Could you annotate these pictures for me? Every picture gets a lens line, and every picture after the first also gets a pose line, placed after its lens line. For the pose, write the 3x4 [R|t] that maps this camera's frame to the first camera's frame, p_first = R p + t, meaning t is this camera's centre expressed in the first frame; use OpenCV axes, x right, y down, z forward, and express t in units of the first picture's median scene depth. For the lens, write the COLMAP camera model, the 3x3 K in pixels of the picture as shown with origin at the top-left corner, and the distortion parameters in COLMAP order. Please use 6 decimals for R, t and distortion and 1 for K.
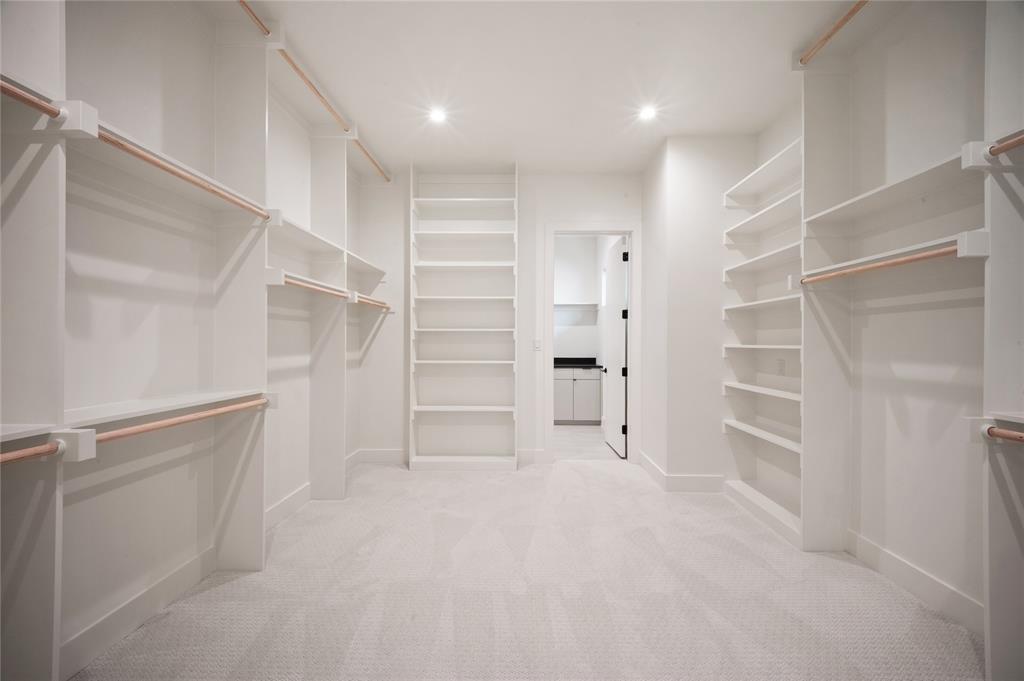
lens RADIAL K [[430.7, 0, 509.7], [0, 430.7, 347.1], [0, 0, 1]] dist [0.011447, -0.005649]
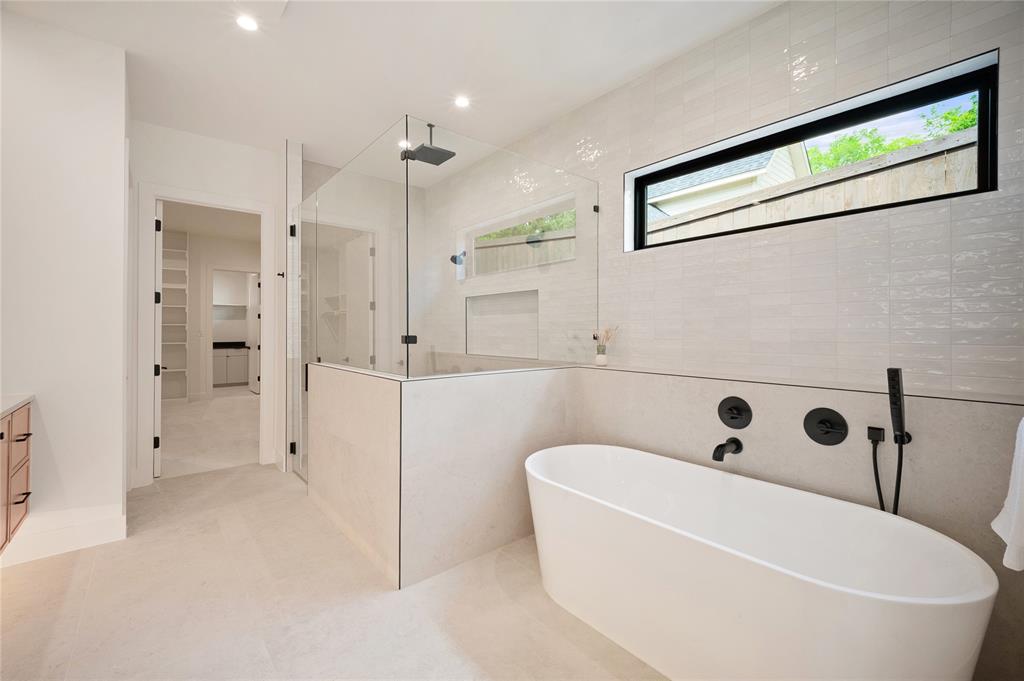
lens RADIAL K [[430.7, 0, 517.6], [0, 430.7, 329.4], [0, 0, 1]] dist [0.011447, -0.005649]
pose [[0.741710, 0.000567, 0.670721, -0.112392], [0.007514, 0.999930, -0.009153, 0.003412], [-0.670679, 0.011829, 0.741653, -0.798920]]
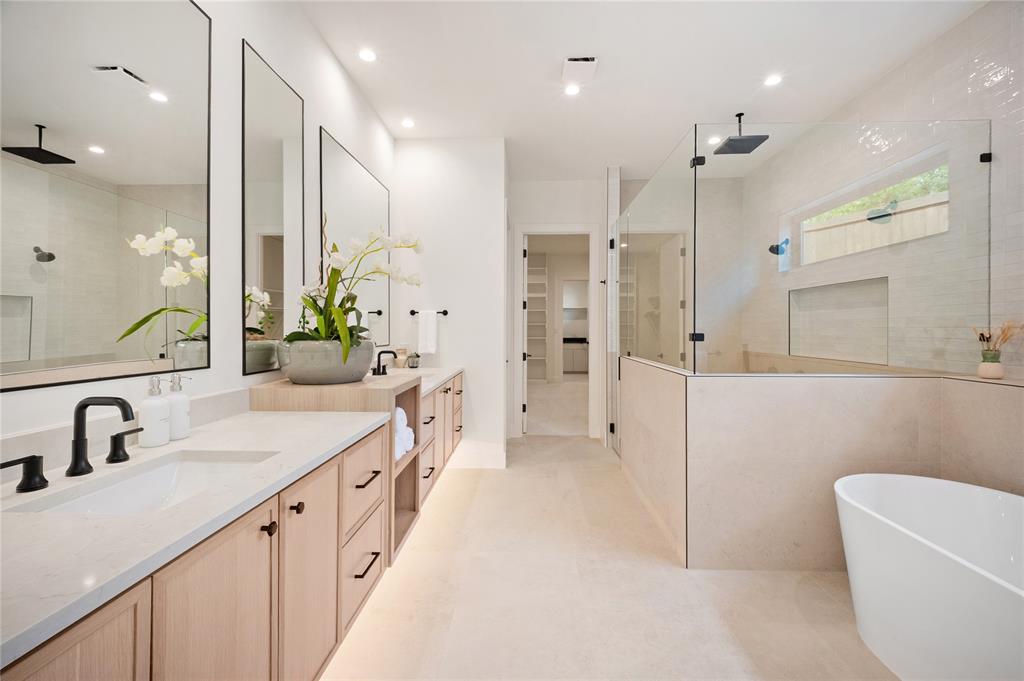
lens RADIAL K [[430.7, 0, 516.9], [0, 430.7, 330.3], [0, 0, 1]] dist [0.011447, -0.005649]
pose [[0.999998, -0.001717, 0.000919, -0.096368], [0.001722, 0.999983, -0.005543, 0.003781], [-0.000909, 0.005545, 0.999984, -0.851923]]
